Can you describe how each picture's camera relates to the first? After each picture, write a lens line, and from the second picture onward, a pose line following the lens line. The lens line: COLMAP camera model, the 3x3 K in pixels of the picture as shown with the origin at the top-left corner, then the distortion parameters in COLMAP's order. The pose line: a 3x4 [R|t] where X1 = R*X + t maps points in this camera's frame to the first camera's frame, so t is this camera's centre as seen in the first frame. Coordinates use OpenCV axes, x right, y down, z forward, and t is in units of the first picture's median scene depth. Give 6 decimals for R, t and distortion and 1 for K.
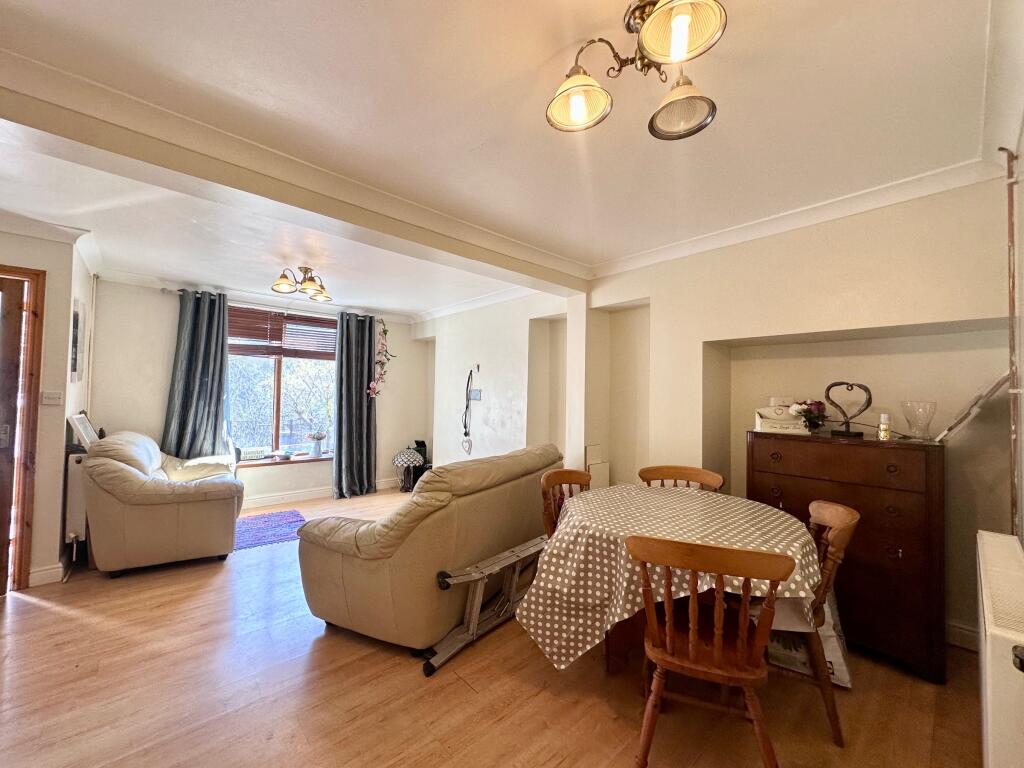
lens RADIAL K [[408.7, 0, 512.0], [0, 408.7, 384.0], [0, 0, 1]] dist [-0.002228, -0.000184]
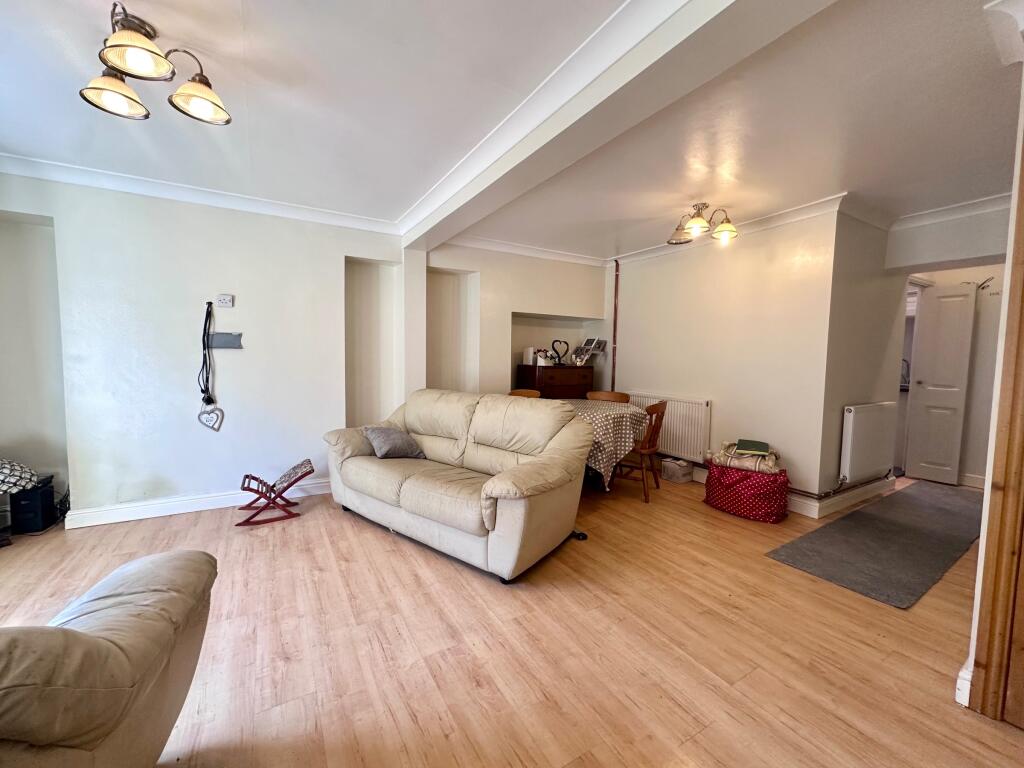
lens RADIAL K [[408.7, 0, 512.0], [0, 408.7, 384.0], [0, 0, 1]] dist [-0.002228, -0.000184]
pose [[0.192113, -0.083220, 0.977838, -0.661667], [-0.038083, 0.995015, 0.092164, 0.017494], [-0.980634, -0.054945, 0.187986, 0.410949]]
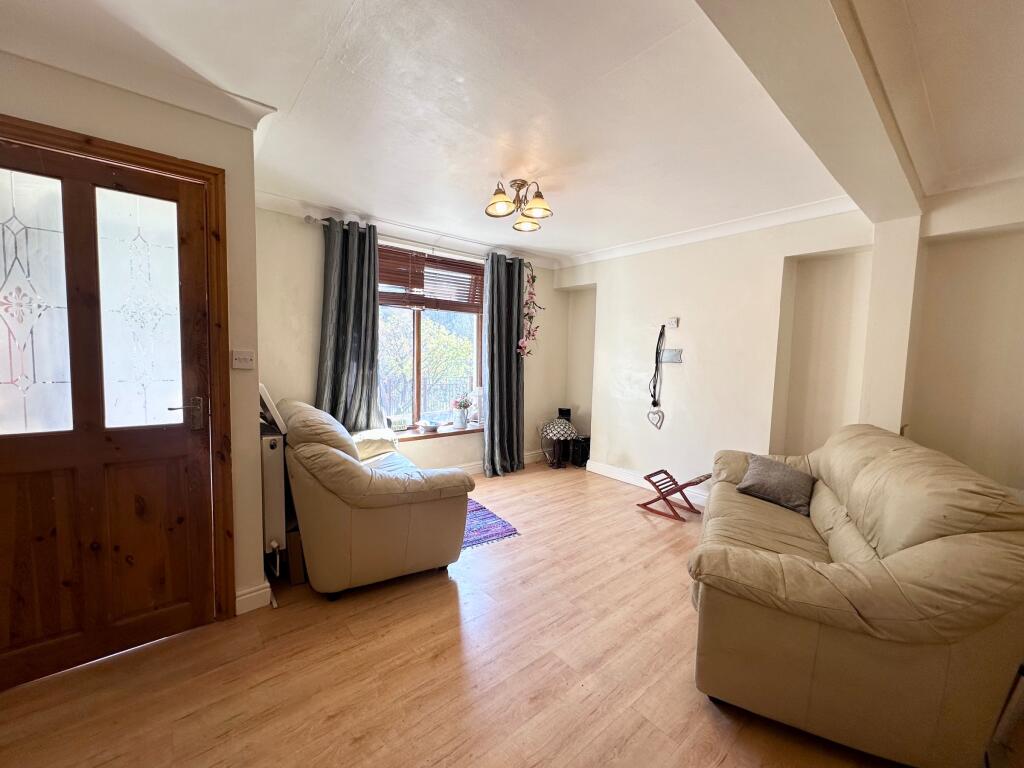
lens RADIAL K [[408.7, 0, 512.0], [0, 408.7, 384.0], [0, 0, 1]] dist [-0.002228, -0.000184]
pose [[0.999299, 0.008654, -0.036415, -0.373623], [-0.004918, 0.994826, 0.101475, 0.001148], [0.037105, -0.101225, 0.994171, 0.182260]]
